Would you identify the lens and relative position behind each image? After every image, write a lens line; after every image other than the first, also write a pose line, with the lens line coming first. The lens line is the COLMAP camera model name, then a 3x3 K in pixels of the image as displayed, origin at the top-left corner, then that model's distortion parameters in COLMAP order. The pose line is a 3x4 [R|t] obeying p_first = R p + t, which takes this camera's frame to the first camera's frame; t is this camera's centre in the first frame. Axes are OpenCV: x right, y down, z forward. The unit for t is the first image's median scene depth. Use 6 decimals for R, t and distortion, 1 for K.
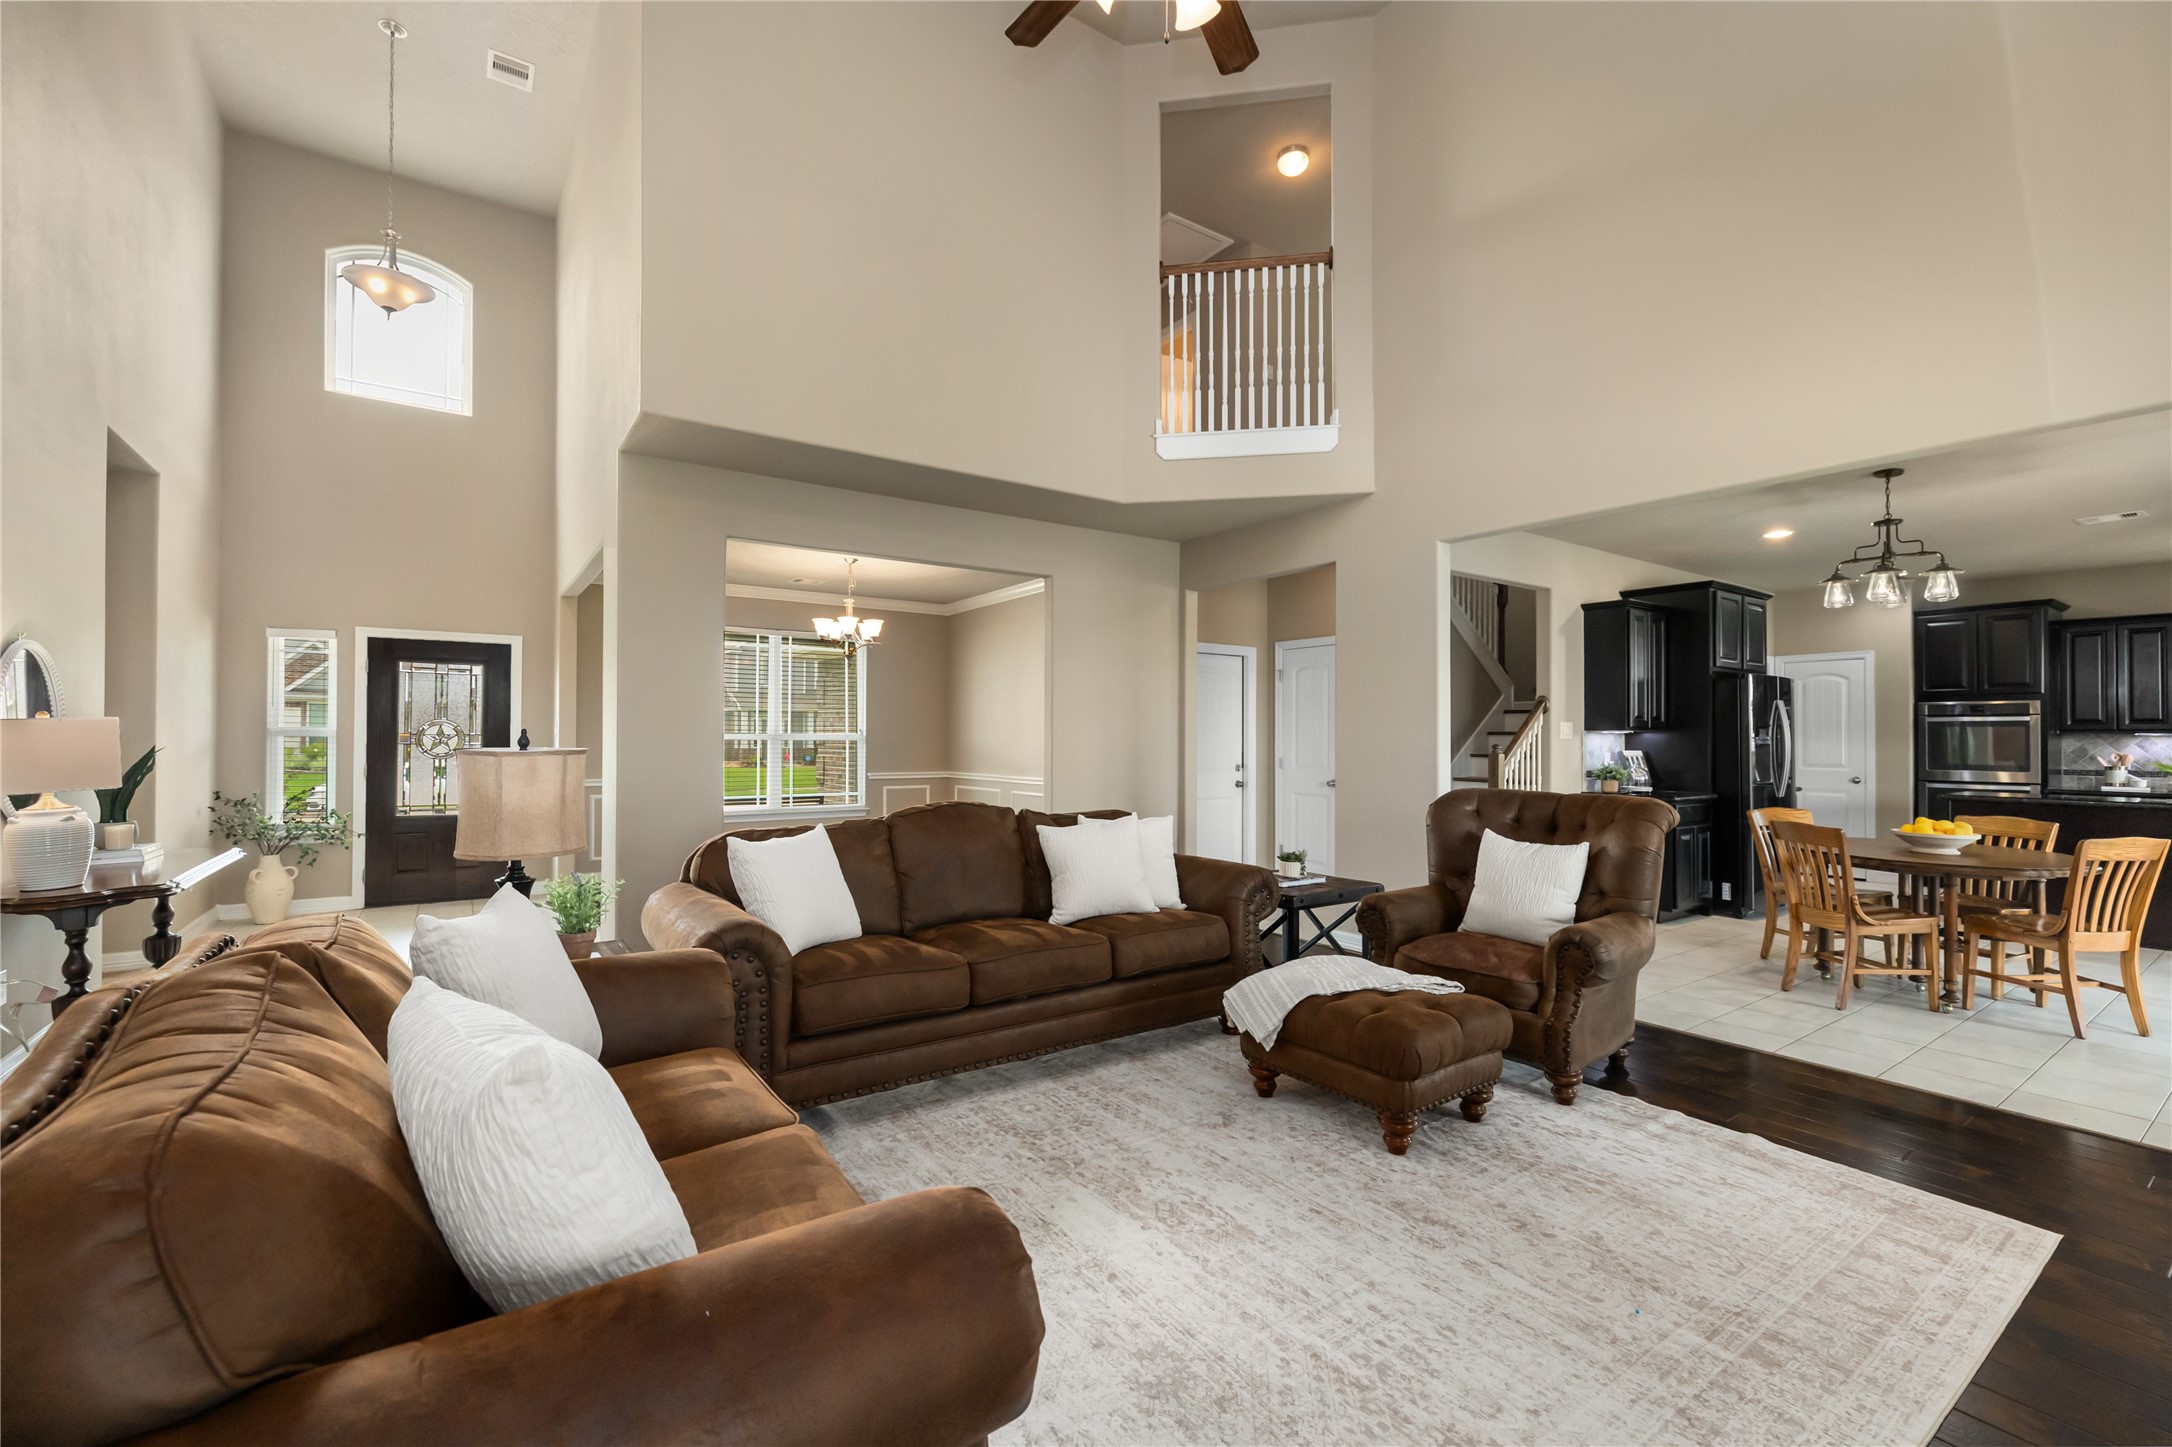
lens RADIAL K [[920.1, 0, 1090.7], [0, 920.1, 721.9], [0, 0, 1]] dist [0.003580, 0.000241]
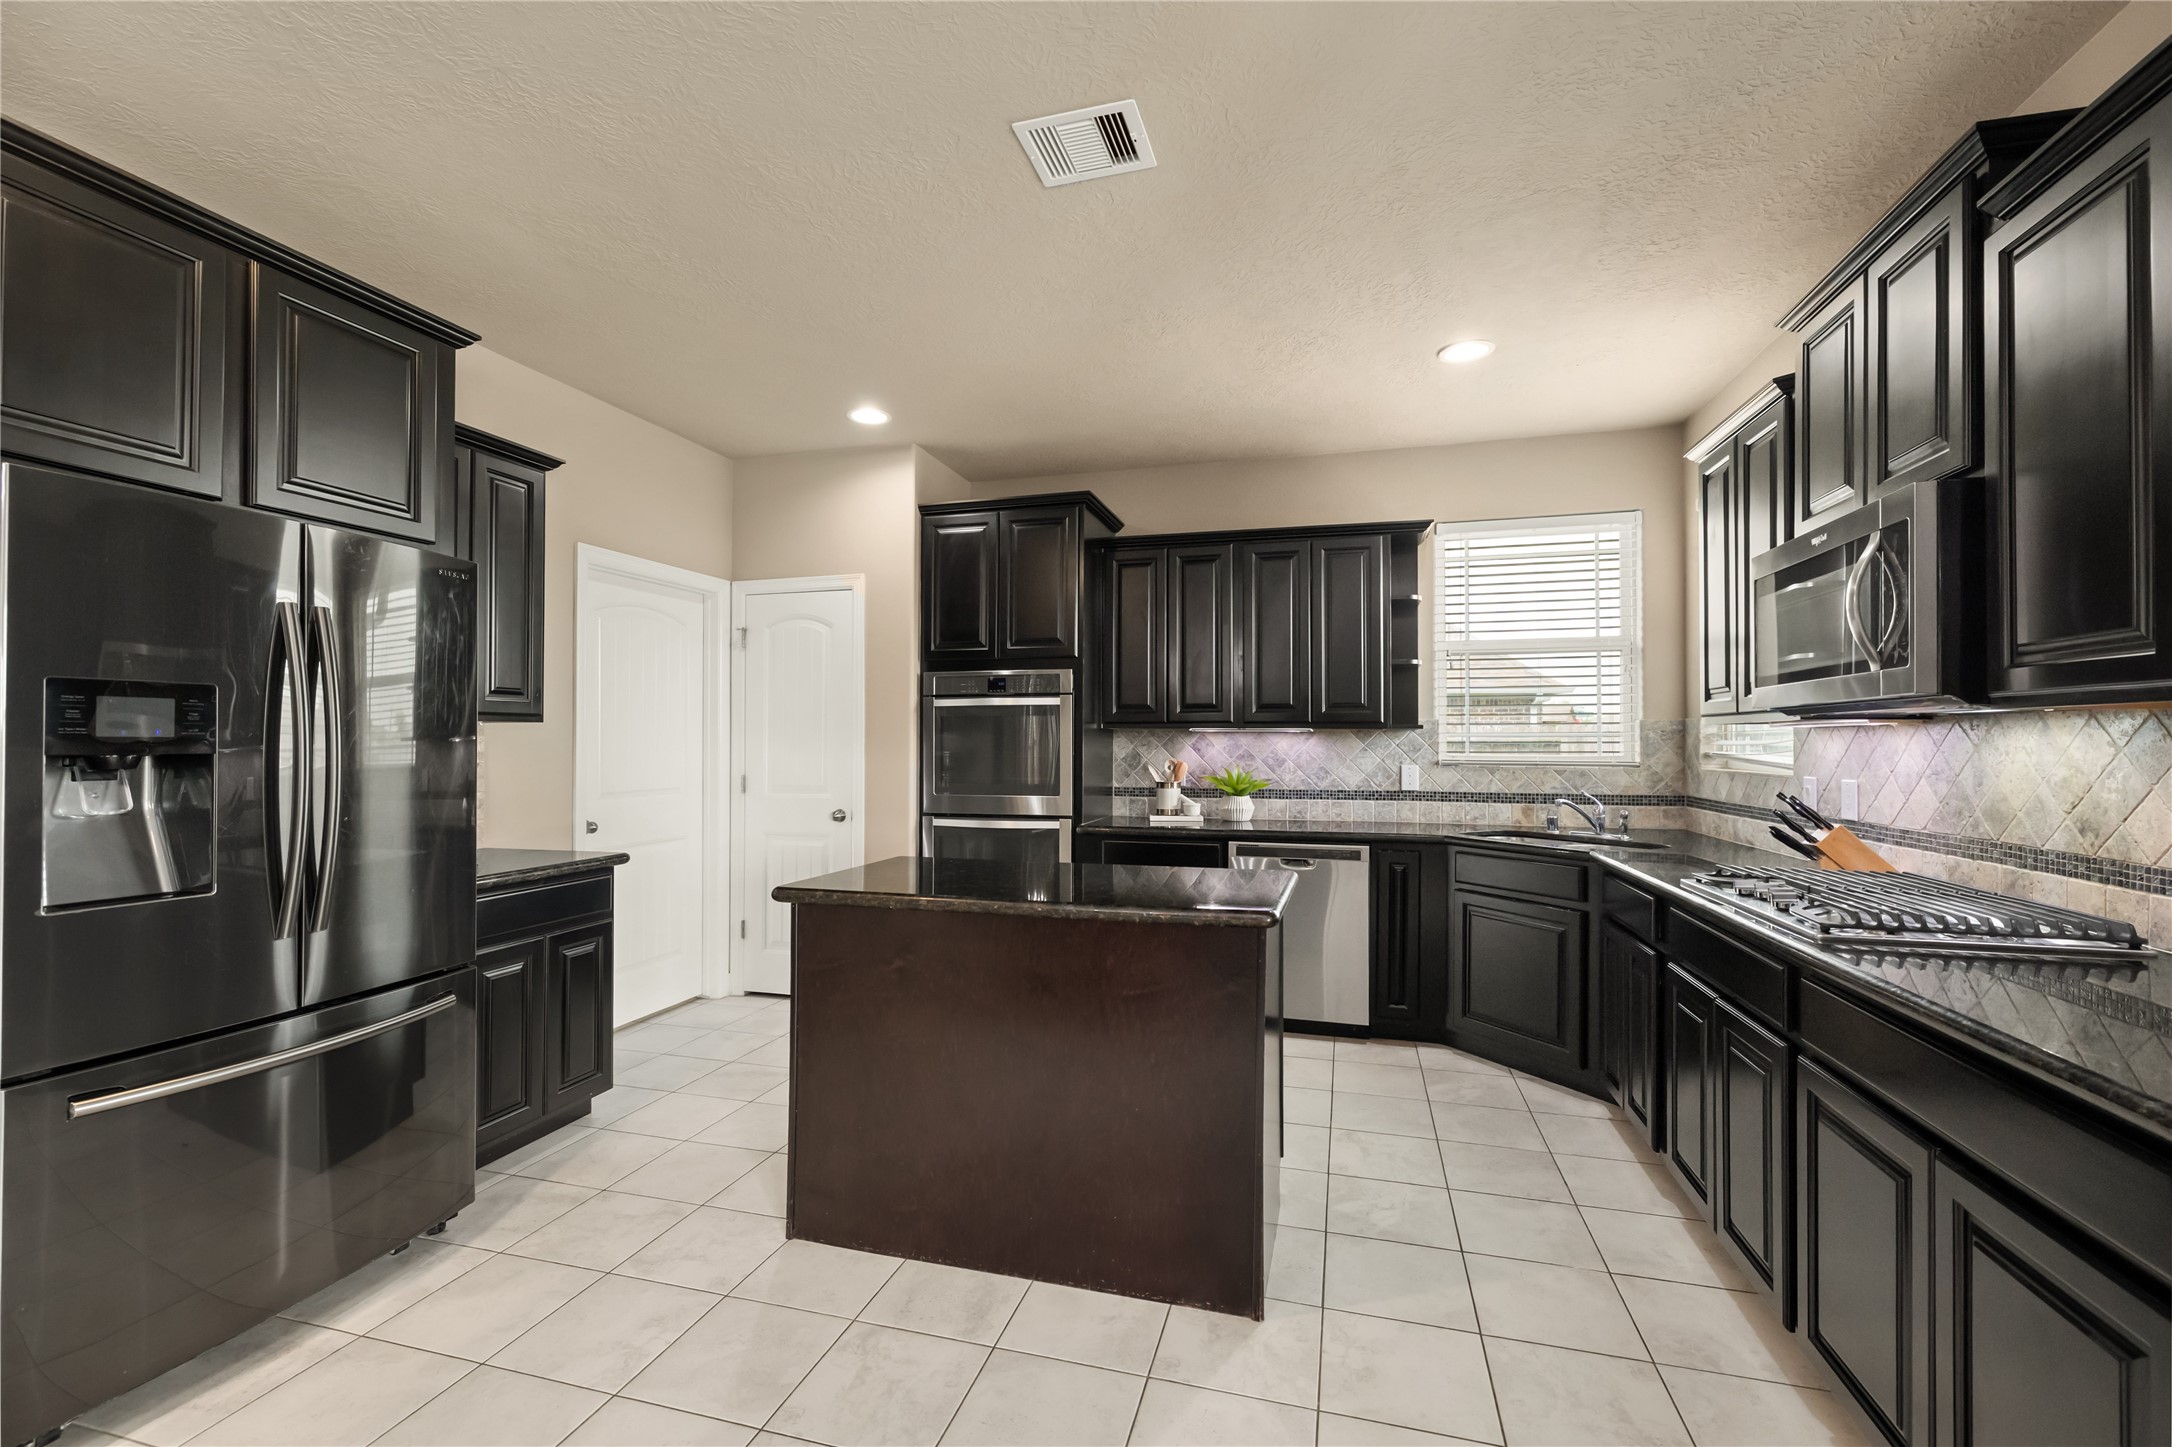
lens RADIAL K [[920.1, 0, 1090.4], [0, 920.1, 730.8], [0, 0, 1]] dist [0.003580, 0.000241]
pose [[0.779089, 0.005500, 0.626889, 0.679294], [-0.007990, 0.999967, 0.001157, 0.013565], [-0.626863, -0.005910, 0.779107, 0.550546]]
